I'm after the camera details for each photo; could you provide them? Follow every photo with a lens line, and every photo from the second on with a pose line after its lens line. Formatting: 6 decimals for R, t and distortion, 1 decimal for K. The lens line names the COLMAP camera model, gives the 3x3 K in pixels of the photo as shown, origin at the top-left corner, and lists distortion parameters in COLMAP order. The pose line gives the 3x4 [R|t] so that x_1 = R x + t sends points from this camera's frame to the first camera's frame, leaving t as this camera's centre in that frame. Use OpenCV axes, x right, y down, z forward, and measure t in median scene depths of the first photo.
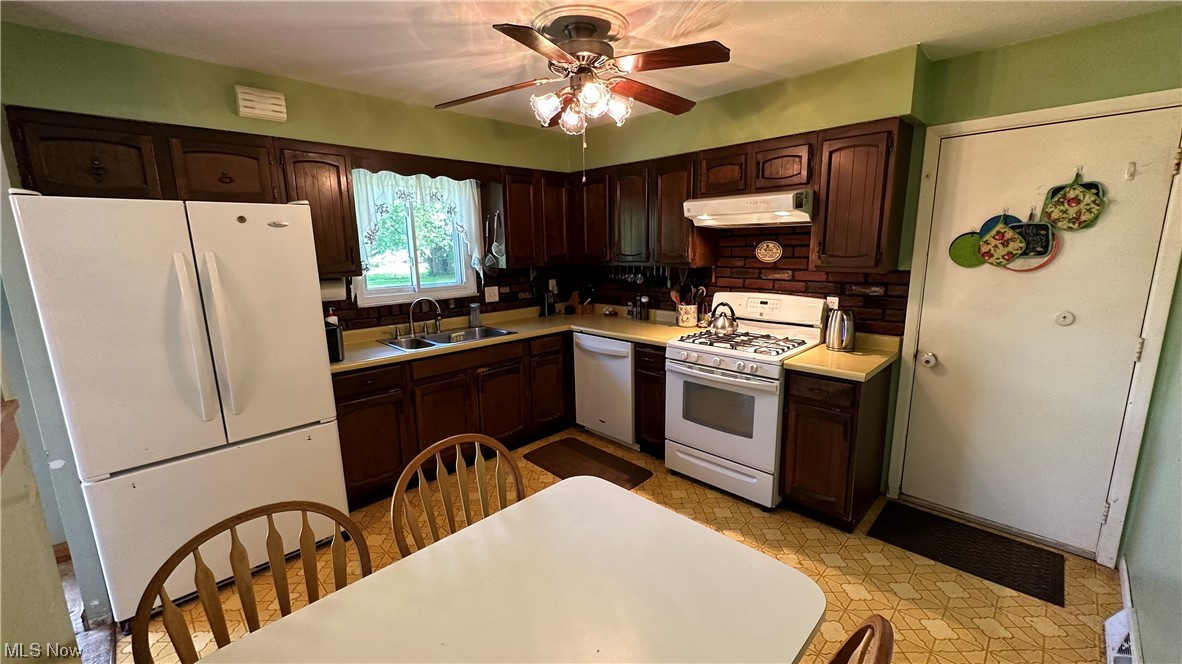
lens RADIAL K [[474.9, 0, 589.5], [0, 474.9, 333.6], [0, 0, 1]] dist [0.000055, -0.000342]
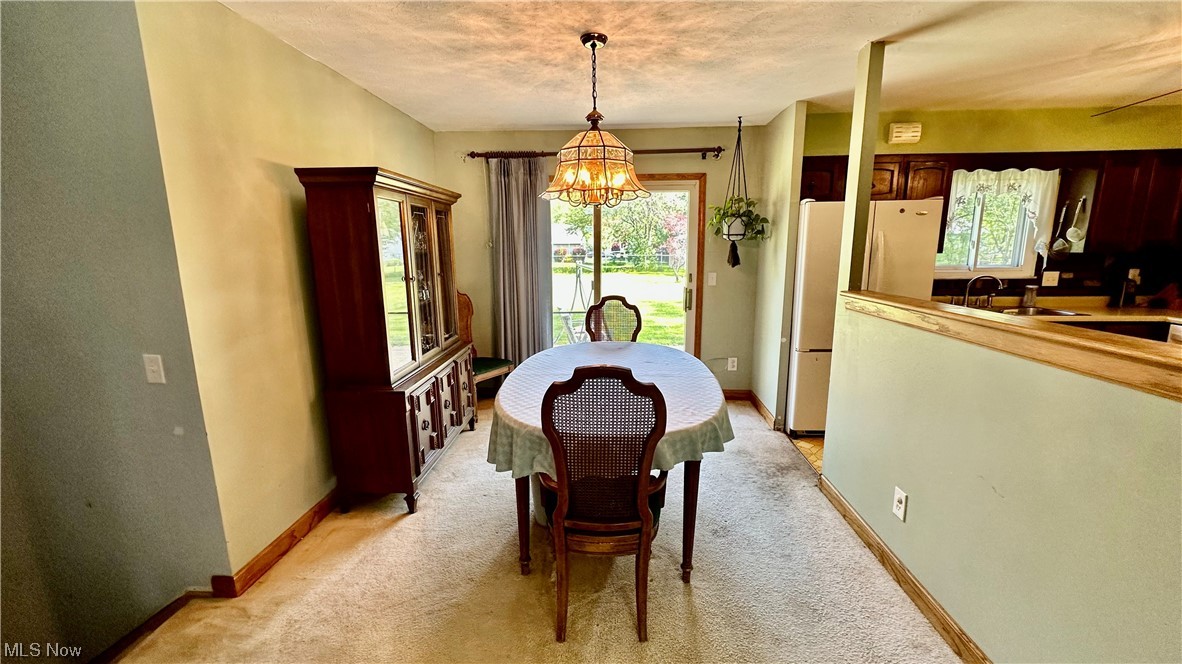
lens RADIAL K [[474.9, 0, 591.2], [0, 474.9, 329.3], [0, 0, 1]] dist [0.000055, -0.000342]
pose [[0.674549, 0.141328, -0.724576, -0.124351], [-0.141319, 0.988073, 0.061162, 0.109856], [0.724578, 0.061139, 0.686476, -0.445803]]
